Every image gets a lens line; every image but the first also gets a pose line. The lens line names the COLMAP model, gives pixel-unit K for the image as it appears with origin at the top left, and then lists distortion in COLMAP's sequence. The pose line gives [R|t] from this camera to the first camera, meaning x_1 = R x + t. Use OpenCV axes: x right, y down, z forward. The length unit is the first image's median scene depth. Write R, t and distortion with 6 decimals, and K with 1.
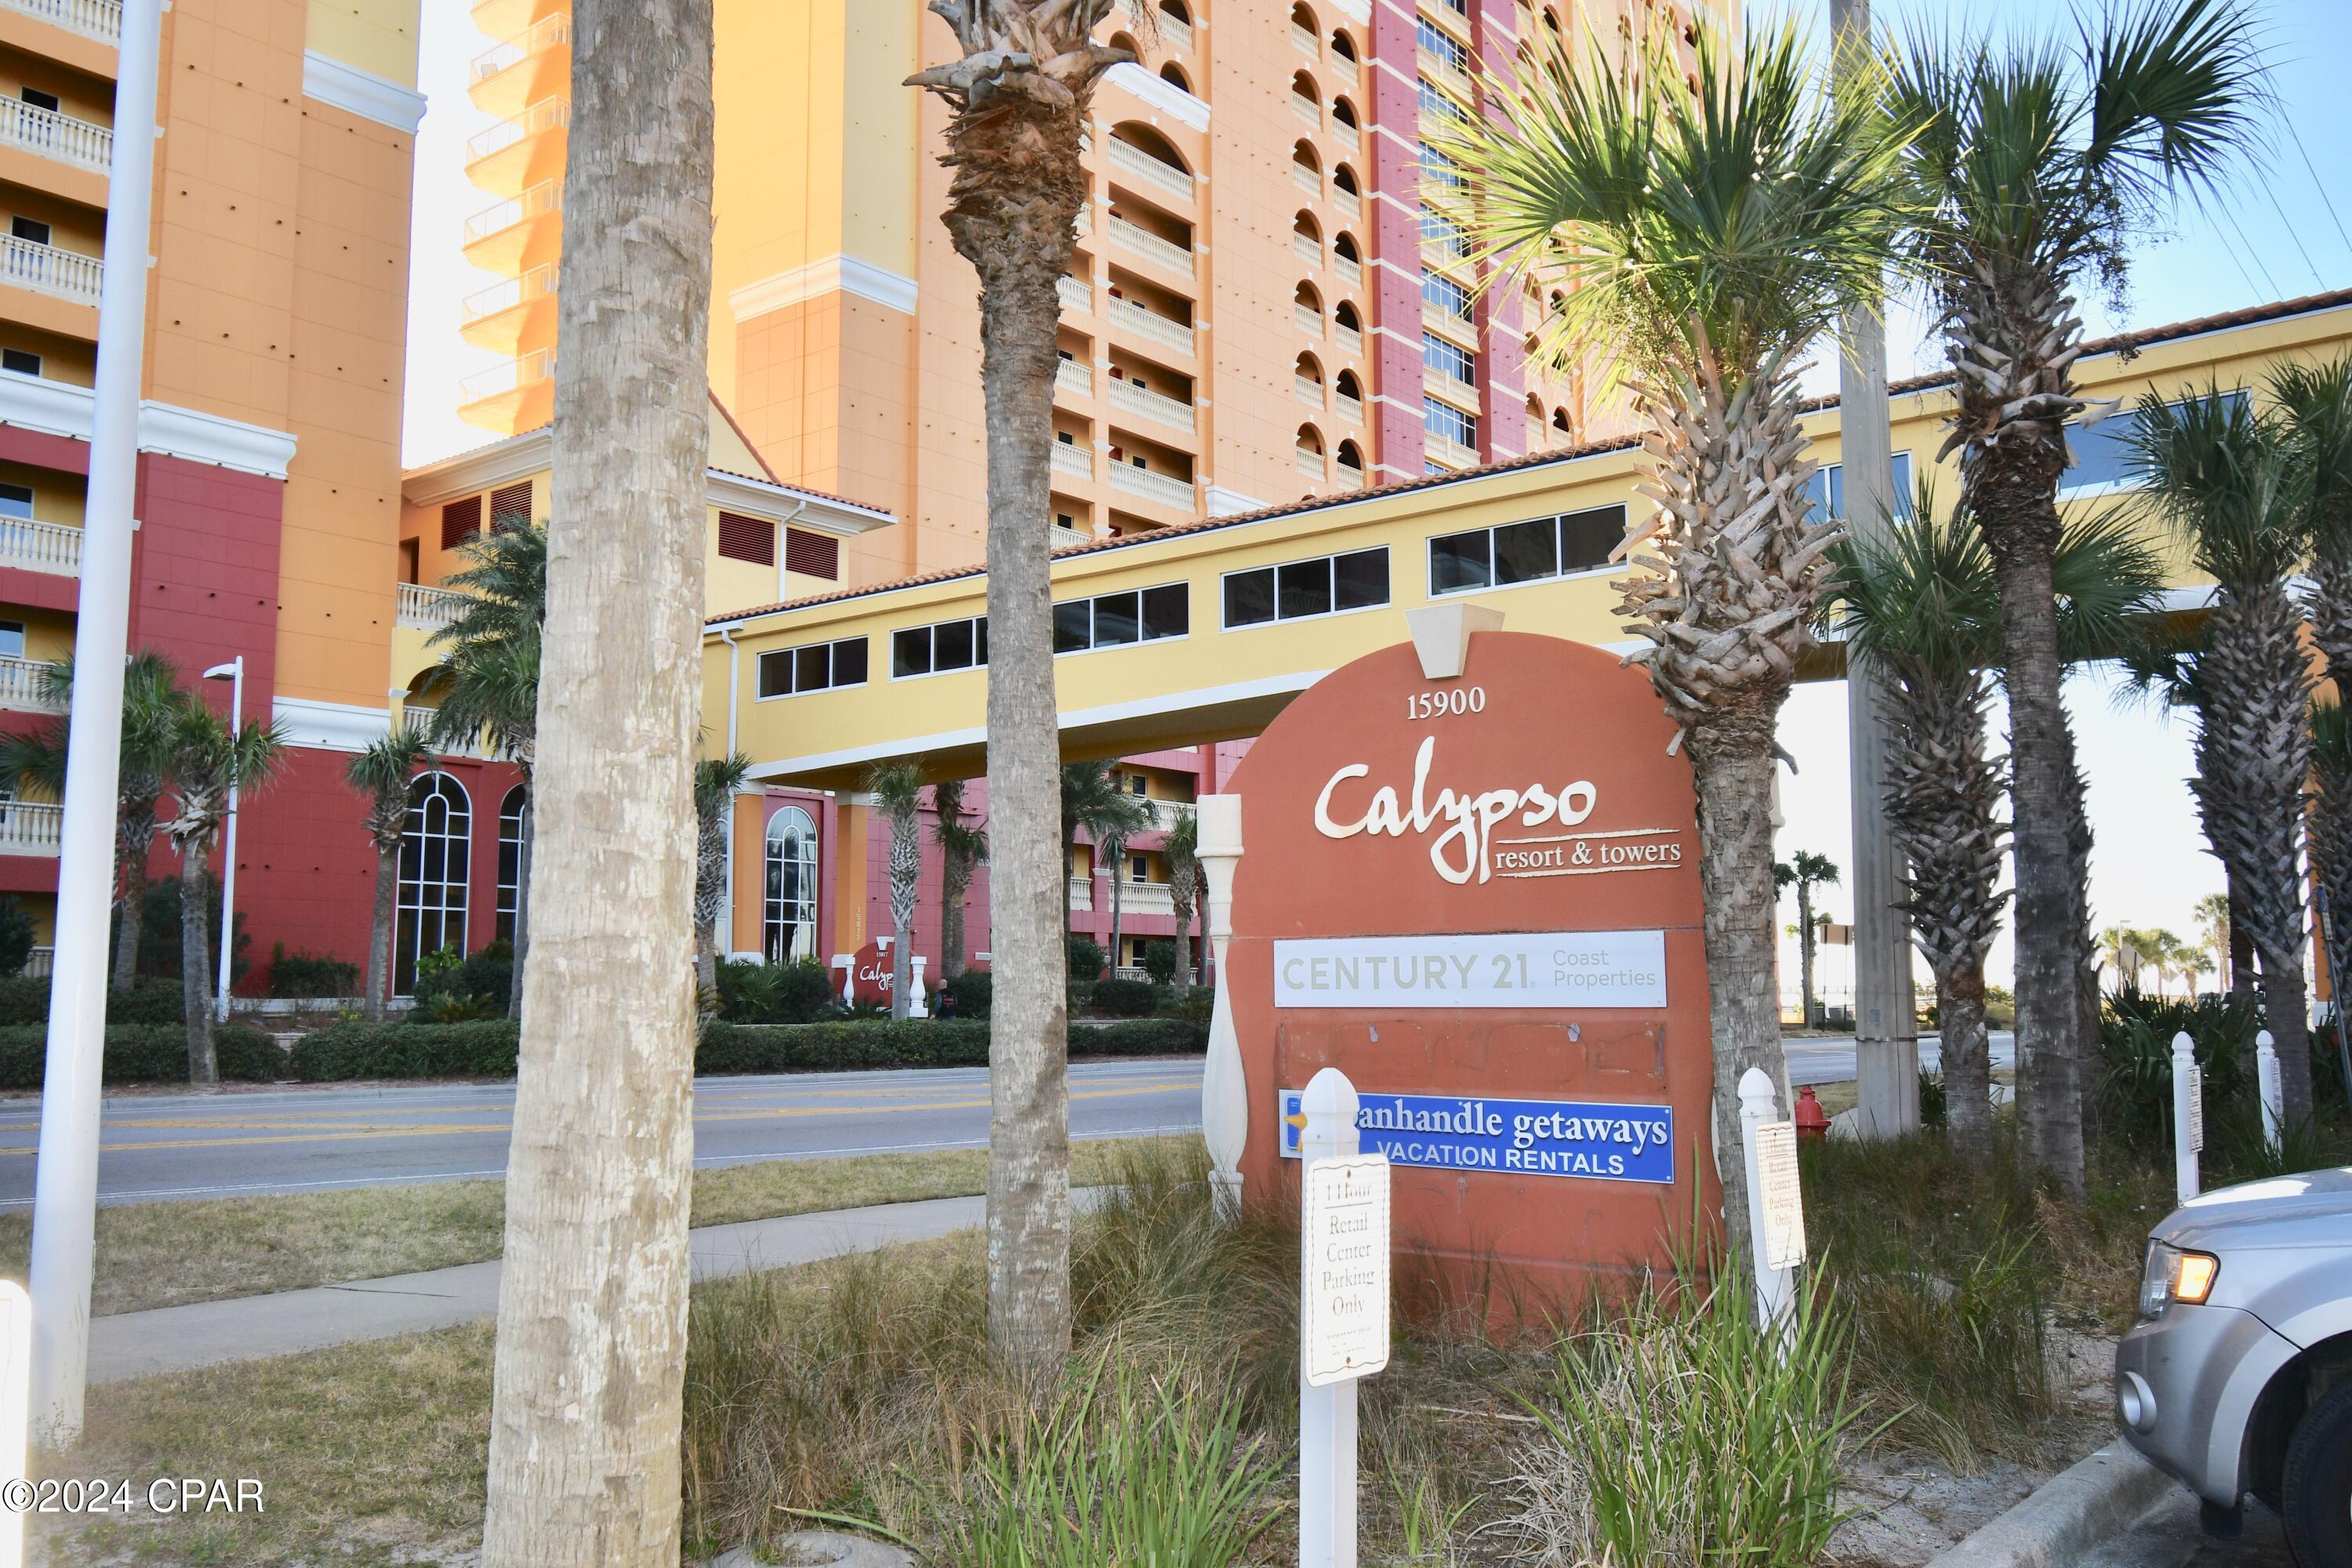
lens RADIAL K [[1961.5, 0, 1174.0], [0, 1961.5, 793.1], [0, 0, 1]] dist [-0.004157, -0.026701]
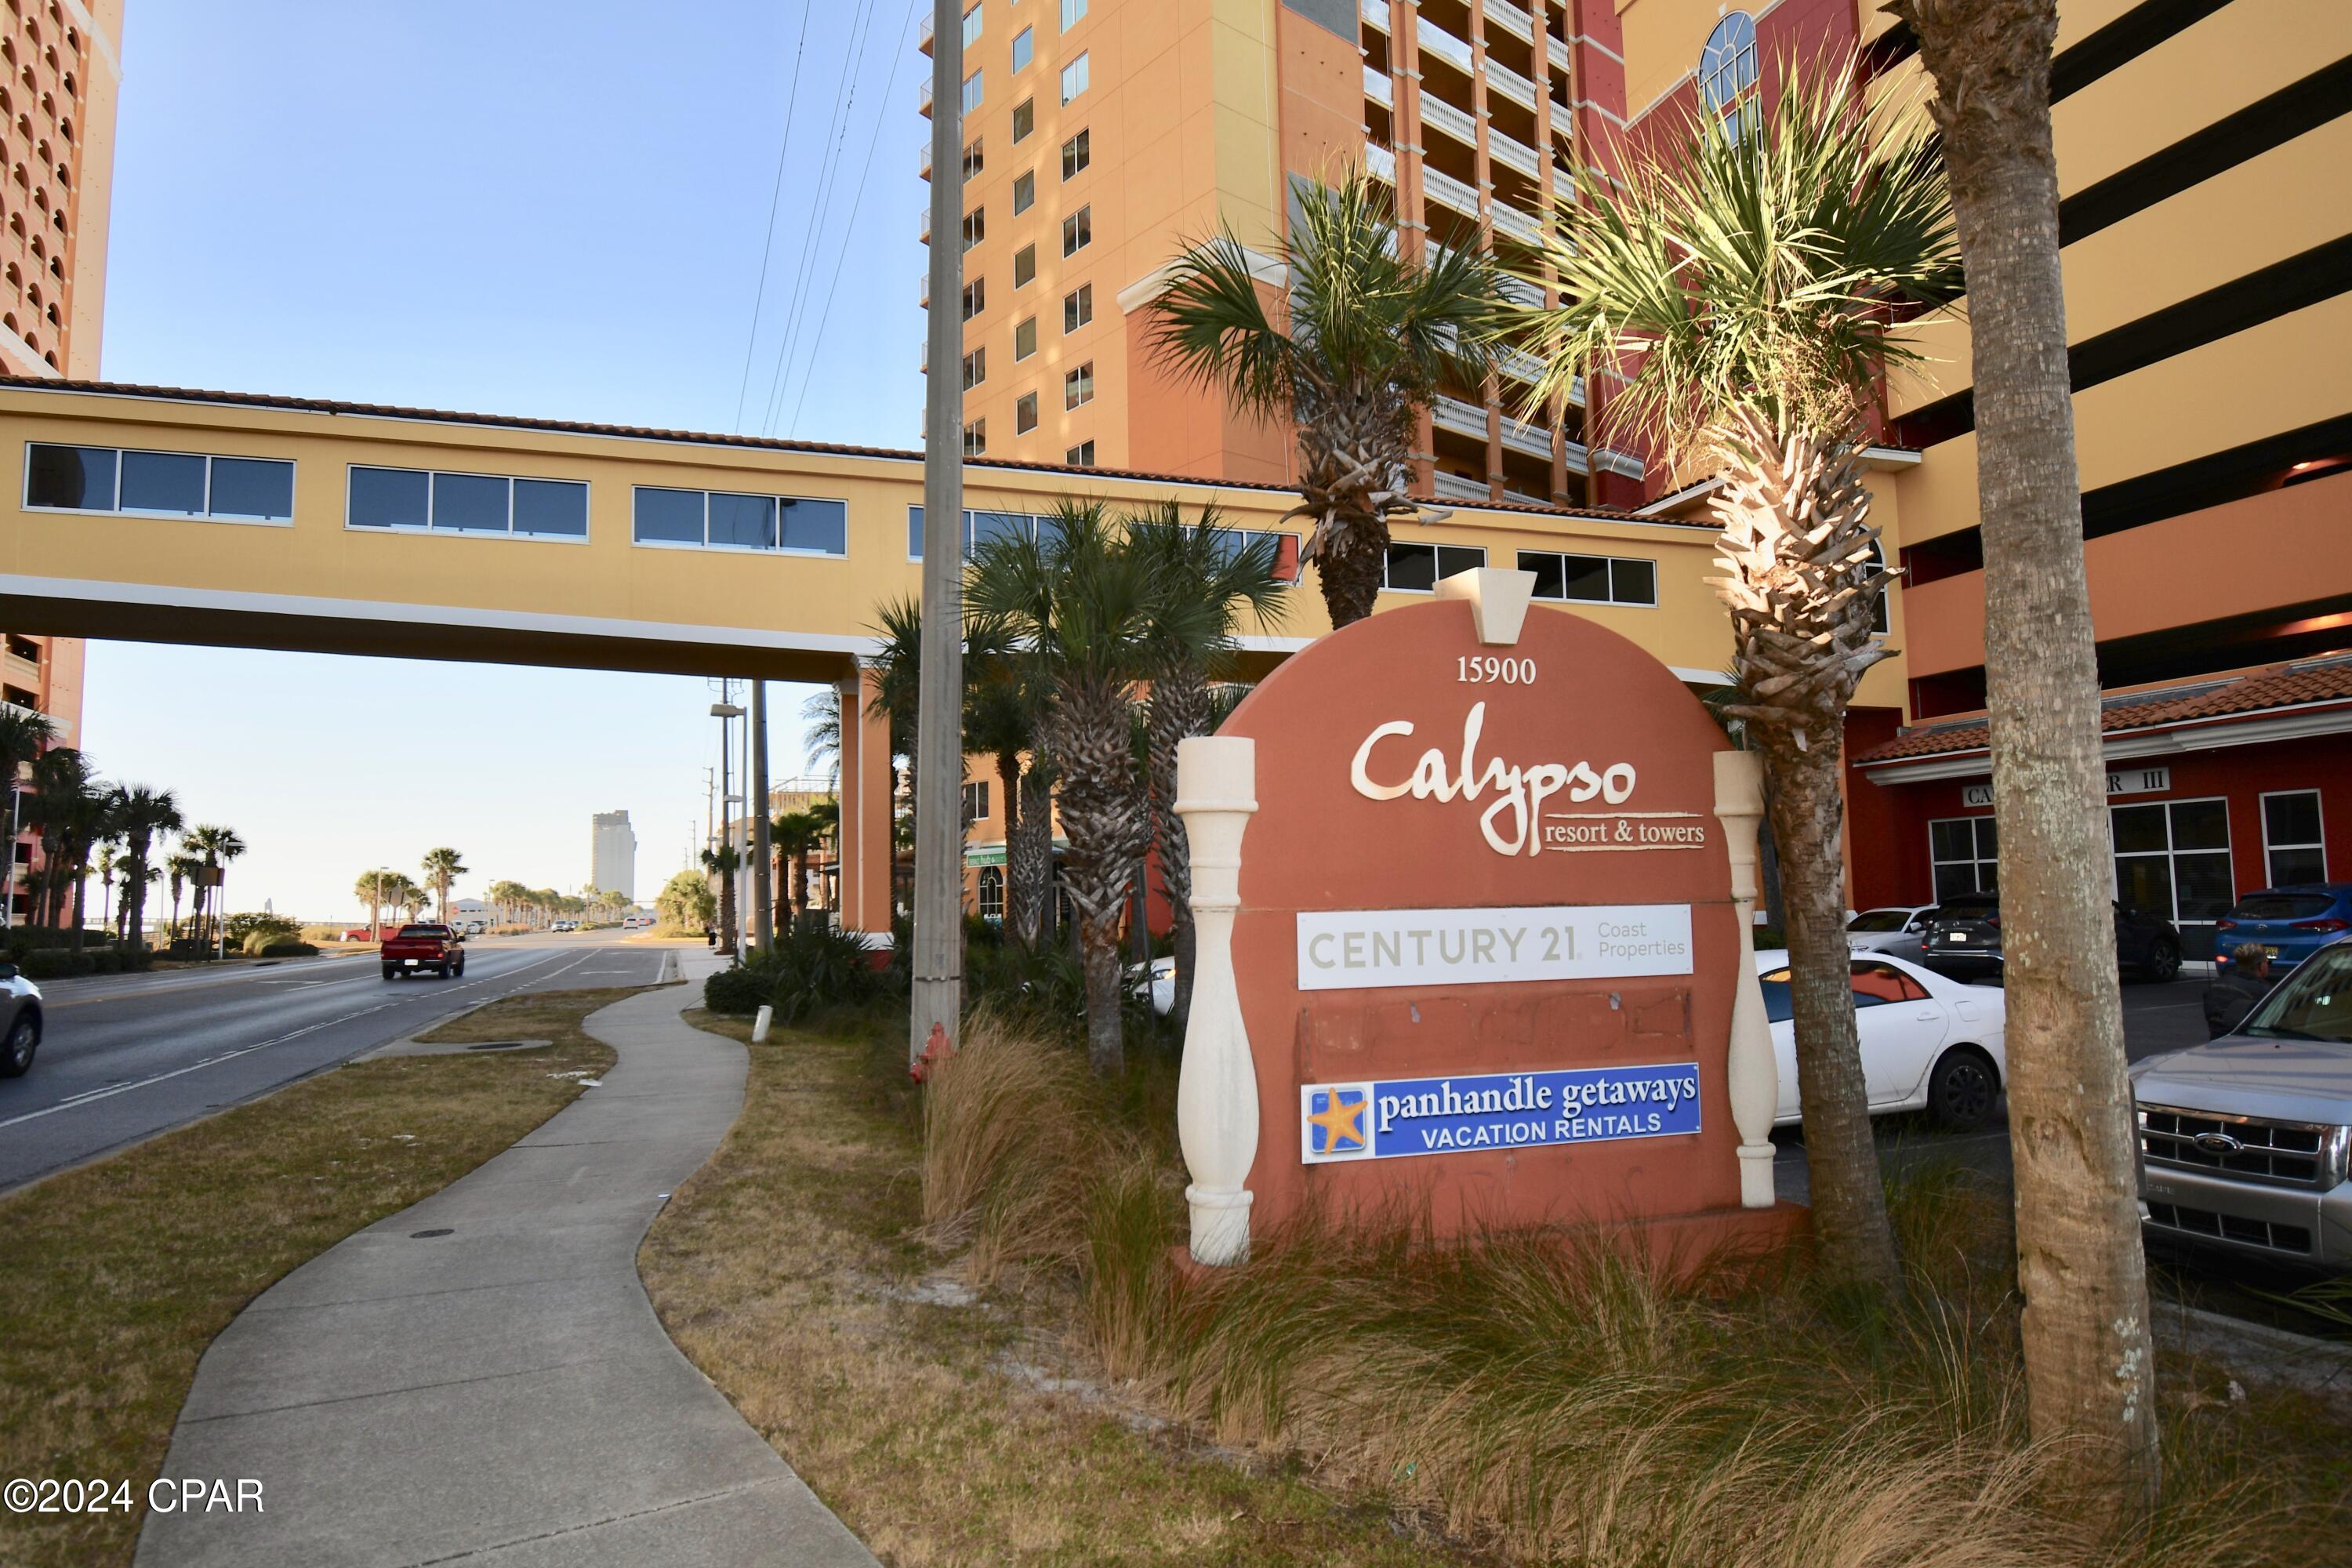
lens RADIAL K [[1426.5, 0, 1194.3], [0, 1426.5, 783.8], [0, 0, 1]] dist [-0.017968, -0.005824]
pose [[0.513082, 0.068340, 0.855615, -0.109067], [-0.074069, 0.996632, -0.035187, 0.009381], [-0.855138, -0.045320, 0.516416, 0.152546]]
